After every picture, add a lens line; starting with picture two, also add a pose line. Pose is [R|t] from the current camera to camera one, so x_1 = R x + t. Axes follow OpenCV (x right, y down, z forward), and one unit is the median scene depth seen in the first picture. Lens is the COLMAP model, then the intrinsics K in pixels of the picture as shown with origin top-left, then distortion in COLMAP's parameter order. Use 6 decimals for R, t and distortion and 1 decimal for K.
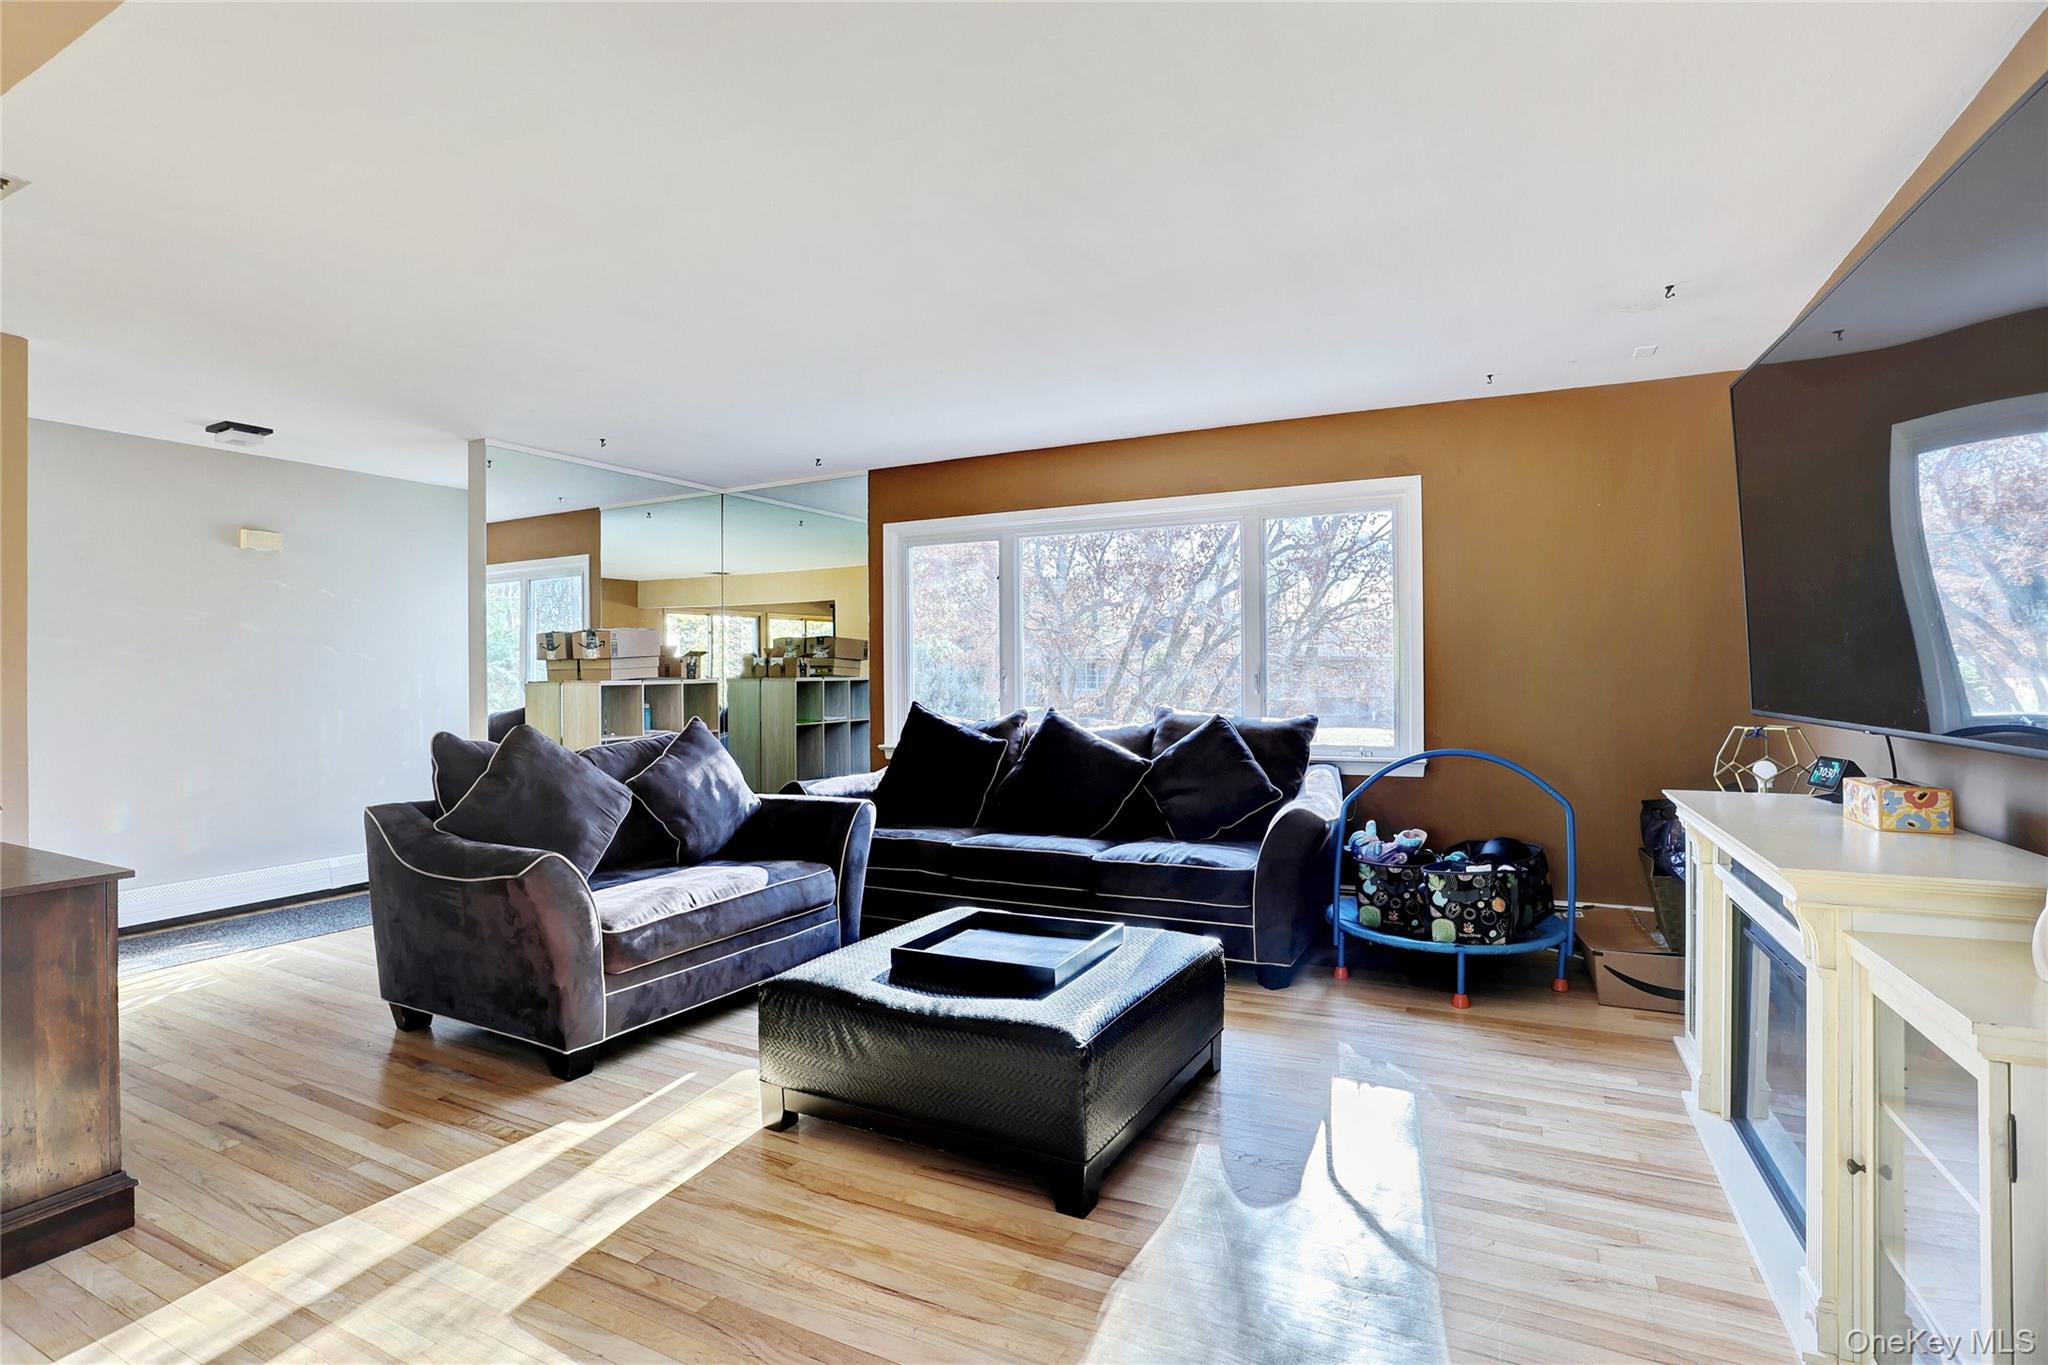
lens RADIAL K [[992.9, 0, 999.1], [0, 992.9, 671.2], [0, 0, 1]] dist [-0.071666, 0.030256]
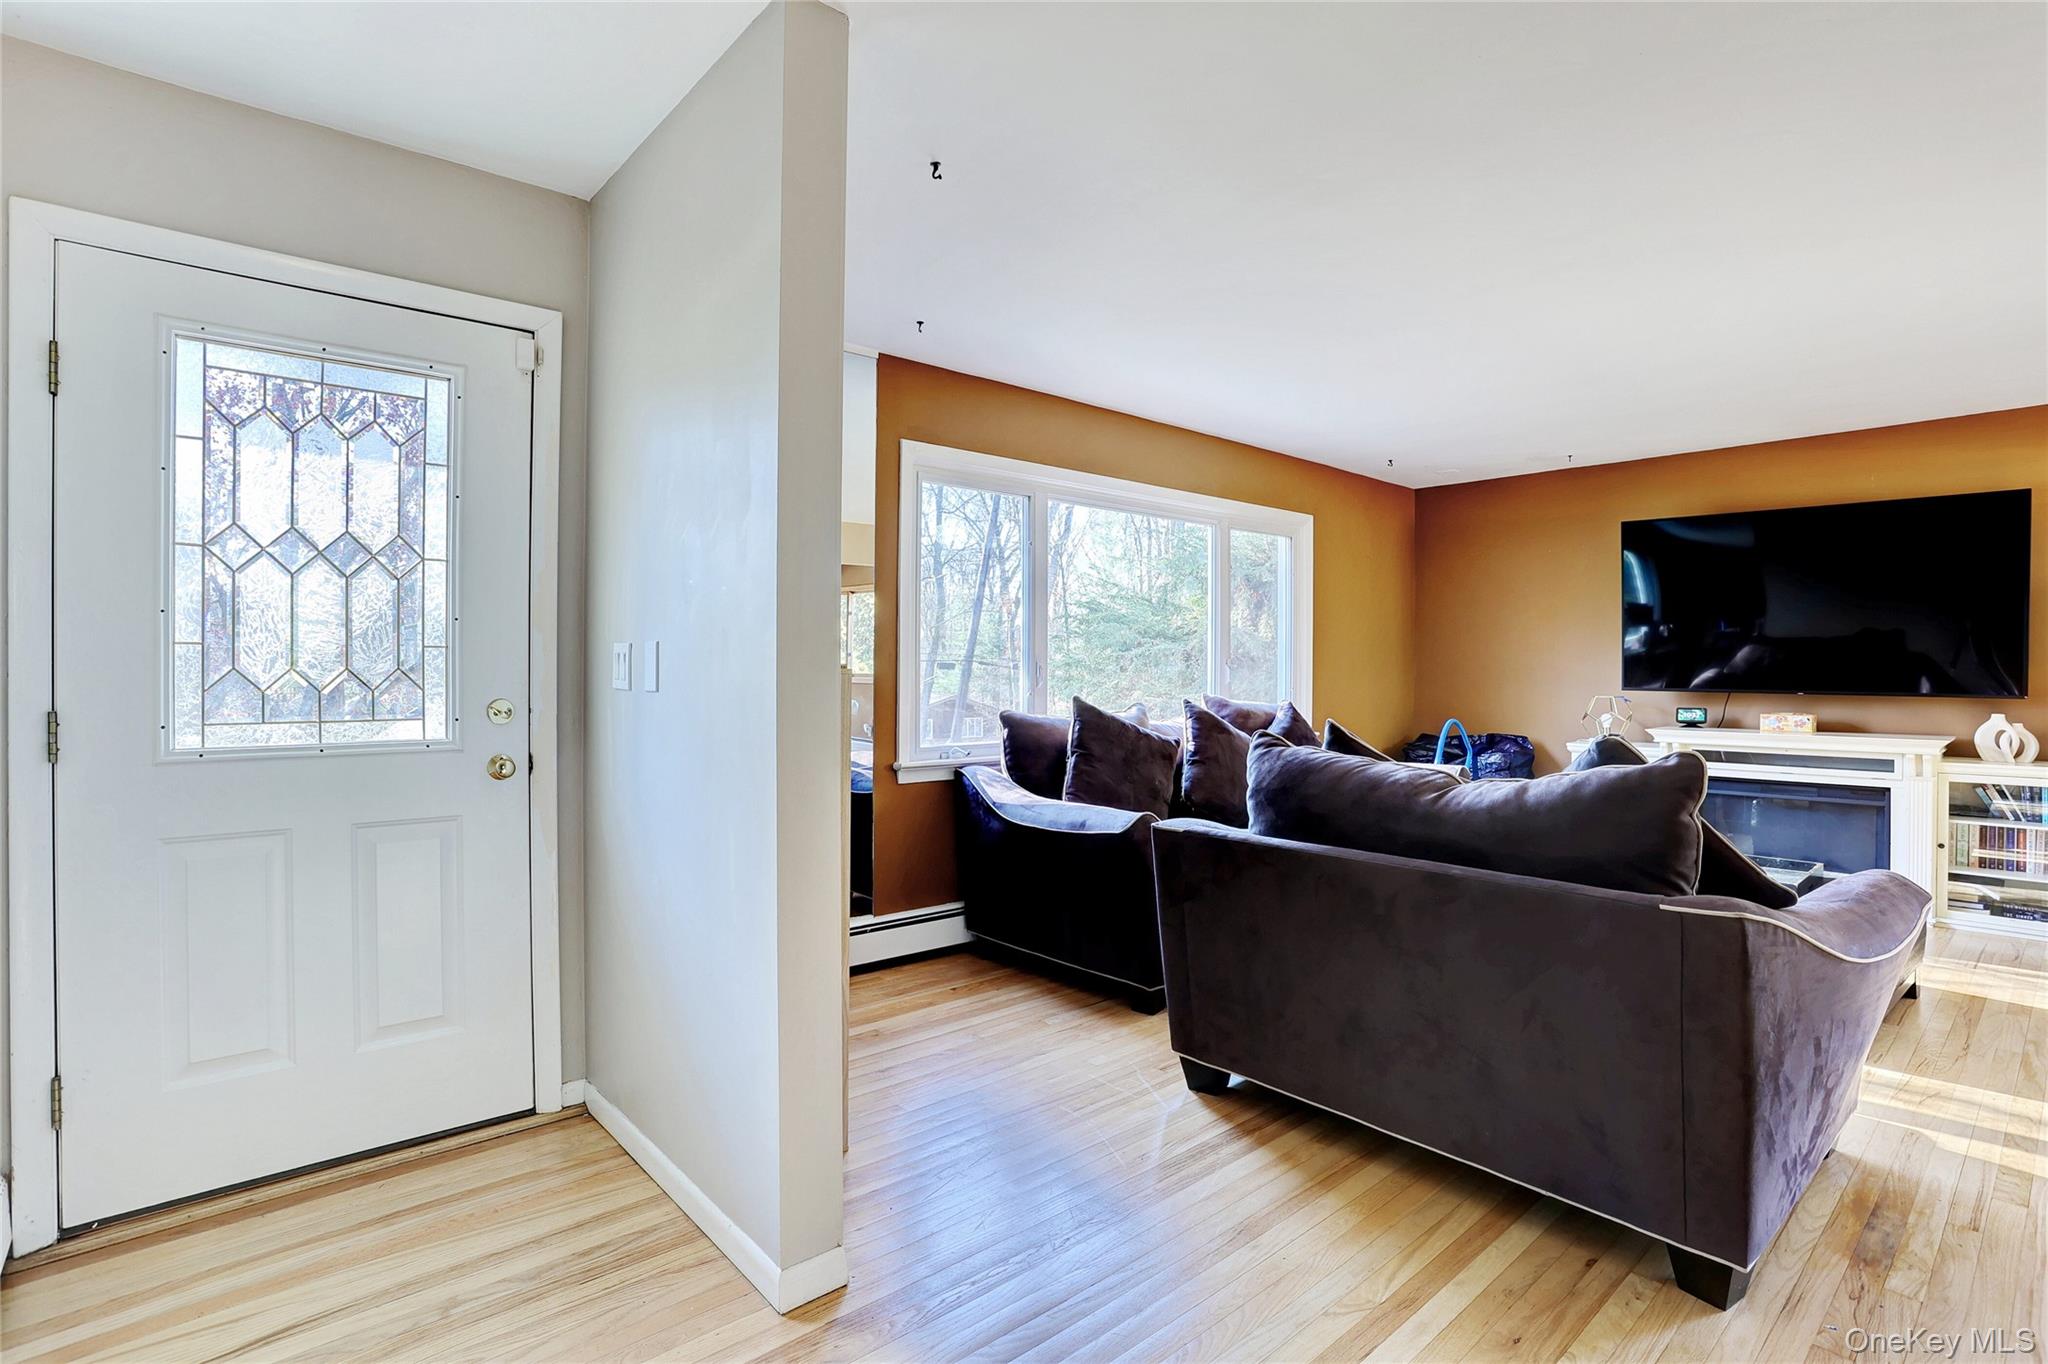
lens RADIAL K [[992.9, 0, 999.1], [0, 992.9, 670.7], [0, 0, 1]] dist [-0.071666, 0.030256]
pose [[0.374170, 0.004724, 0.927348, -0.923389], [-0.010231, 0.999947, -0.000966, 0.014711], [-0.927304, -0.009126, 0.374199, 0.860867]]
